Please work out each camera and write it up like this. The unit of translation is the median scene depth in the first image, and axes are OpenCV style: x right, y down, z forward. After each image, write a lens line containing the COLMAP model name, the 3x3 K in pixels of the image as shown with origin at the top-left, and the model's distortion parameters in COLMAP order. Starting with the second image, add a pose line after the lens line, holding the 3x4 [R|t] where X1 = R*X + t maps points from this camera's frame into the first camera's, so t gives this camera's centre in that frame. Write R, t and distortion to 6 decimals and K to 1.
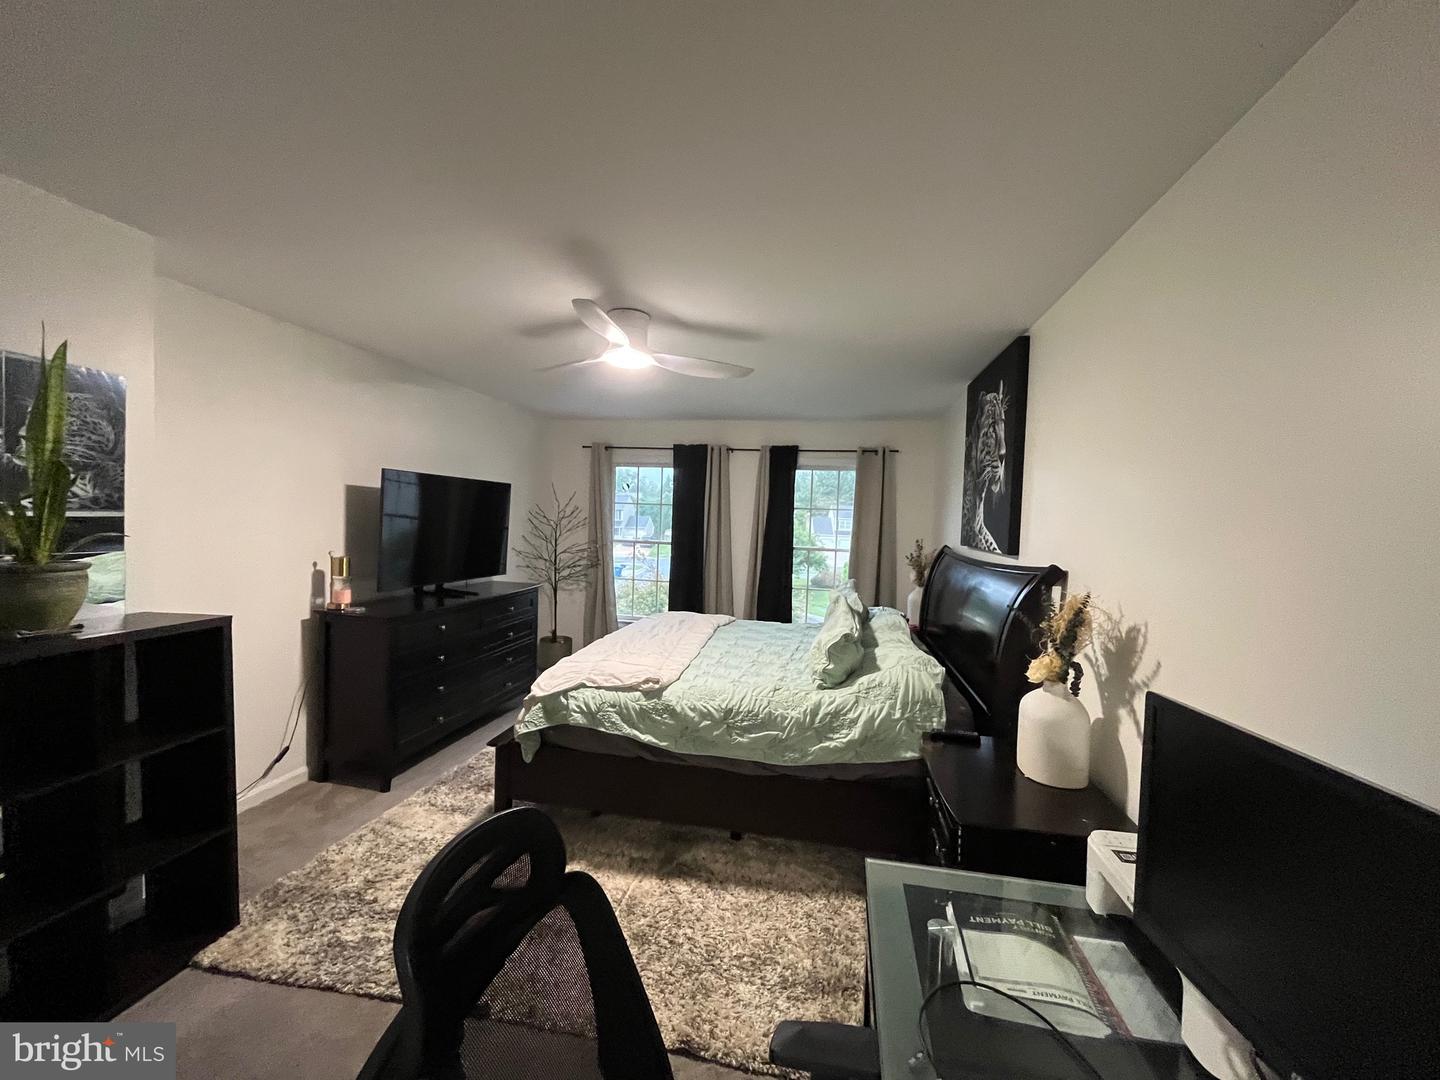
lens RADIAL K [[582.3, 0, 720.0], [0, 582.3, 540.0], [0, 0, 1]] dist [-0.001231, -0.000369]
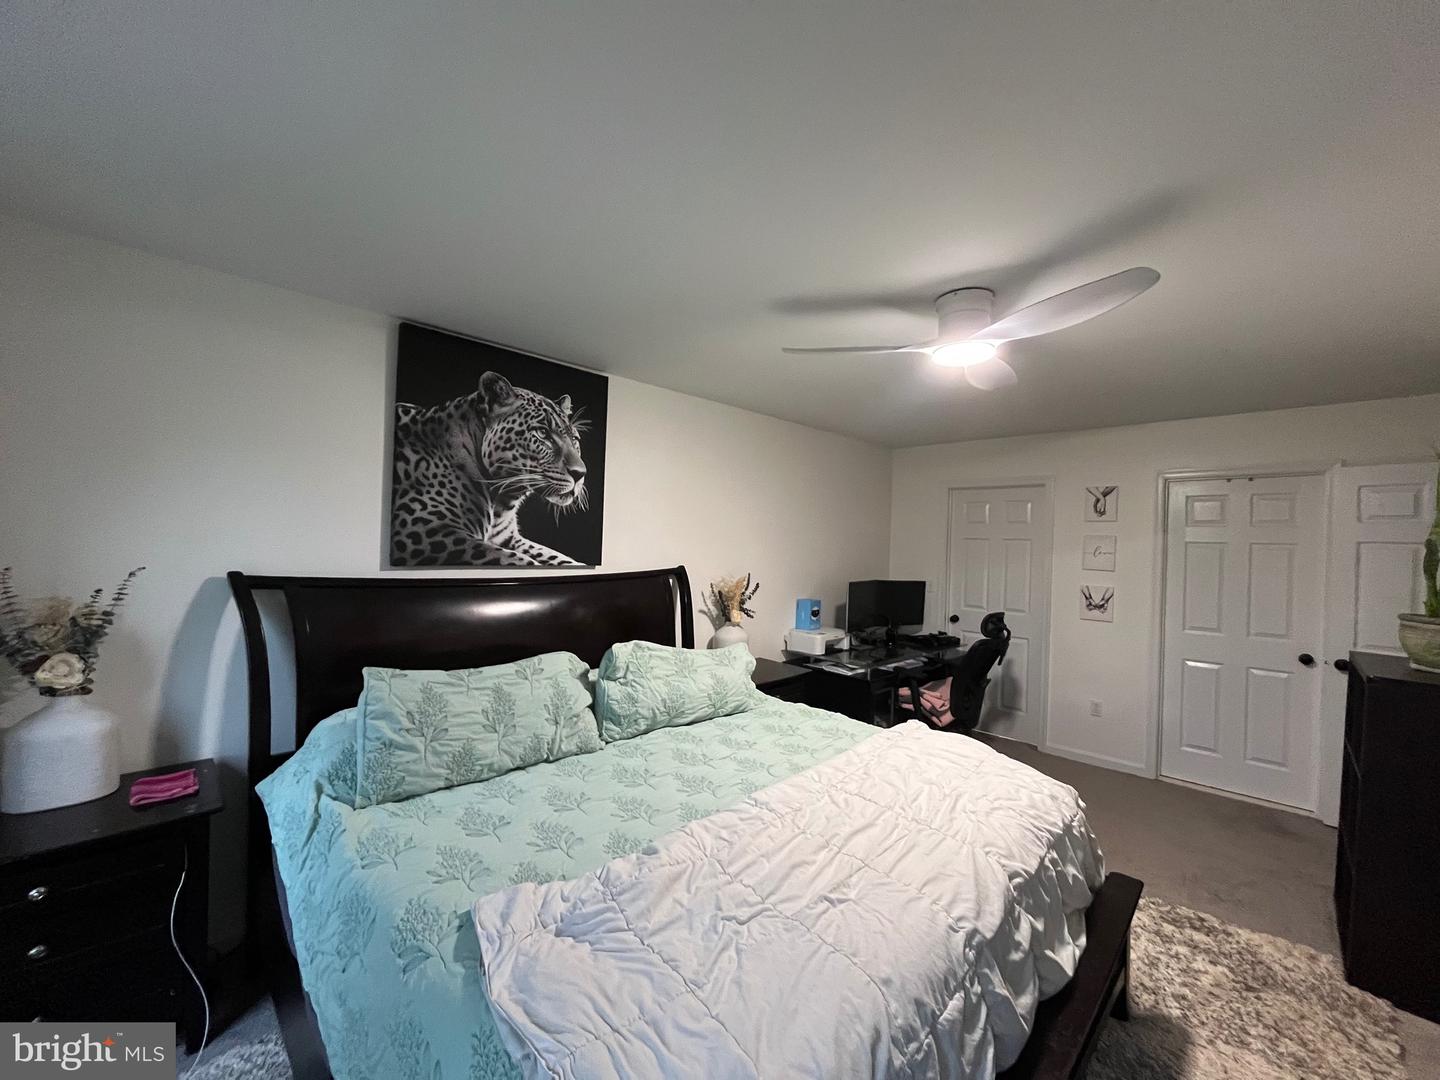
lens RADIAL K [[582.3, 0, 720.0], [0, 582.3, 540.0], [0, 0, 1]] dist [-0.001231, -0.000369]
pose [[-0.823339, -0.055111, 0.564868, -0.368876], [-0.034624, 0.998298, 0.046931, -0.093140], [-0.566493, 0.019083, -0.823845, 1.962295]]
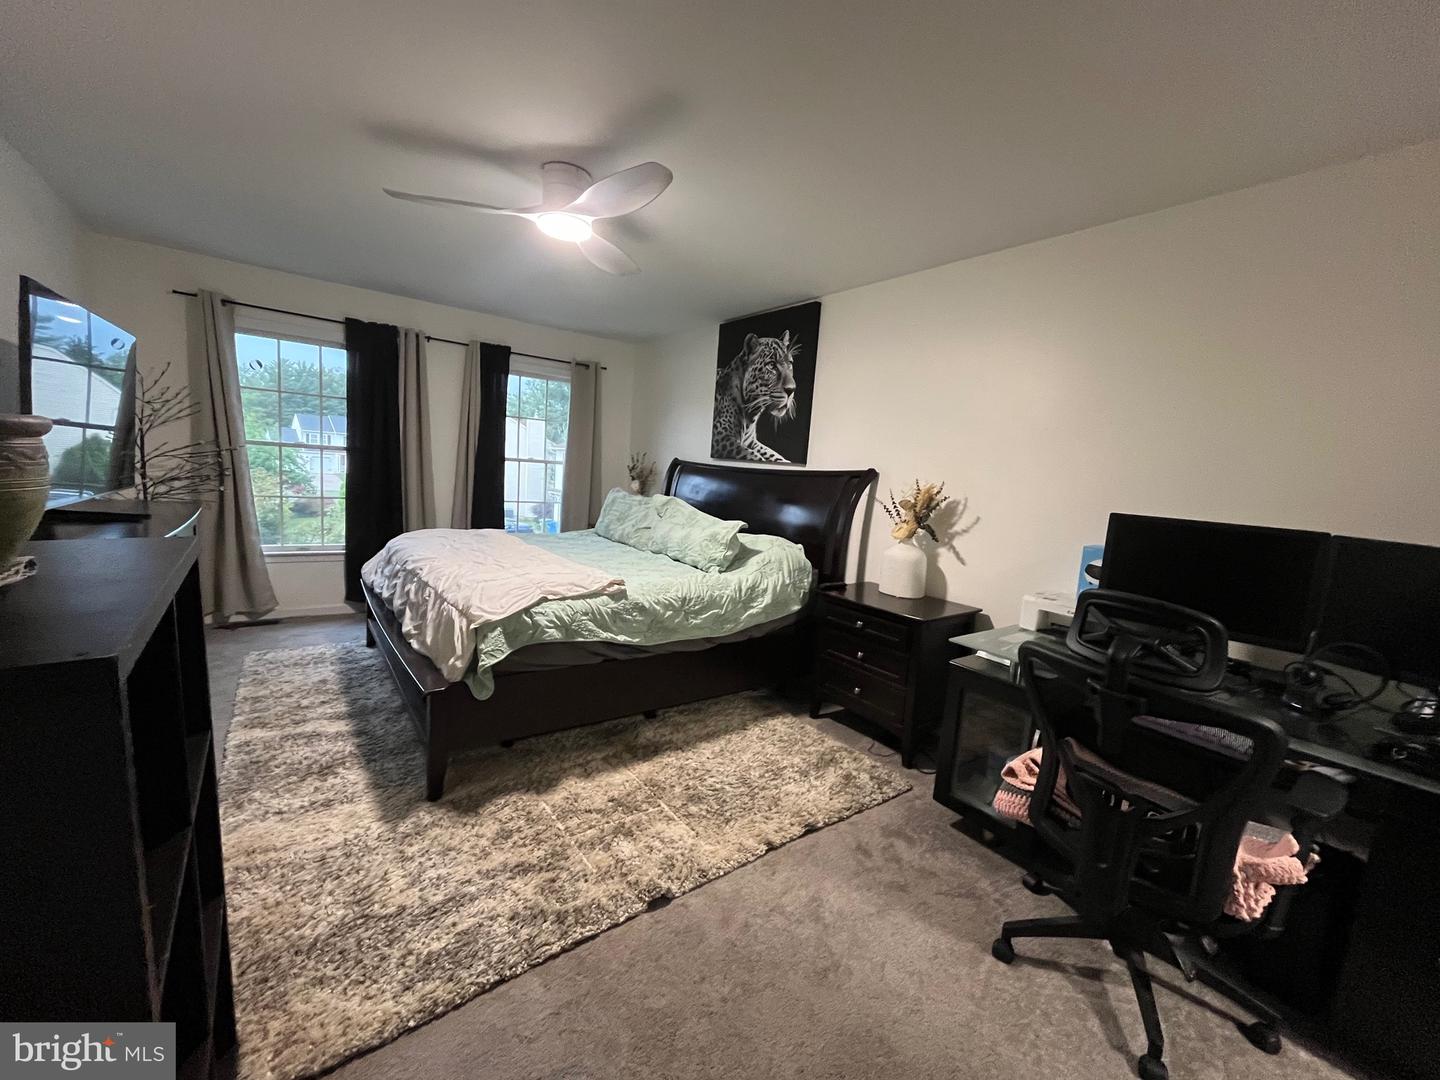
lens RADIAL K [[582.3, 0, 720.0], [0, 582.3, 540.0], [0, 0, 1]] dist [-0.001231, -0.000369]
pose [[0.675754, -0.075481, 0.733252, -0.721275], [-0.023324, 0.992056, 0.123616, 0.042678], [-0.736758, -0.100636, 0.668626, 0.215011]]
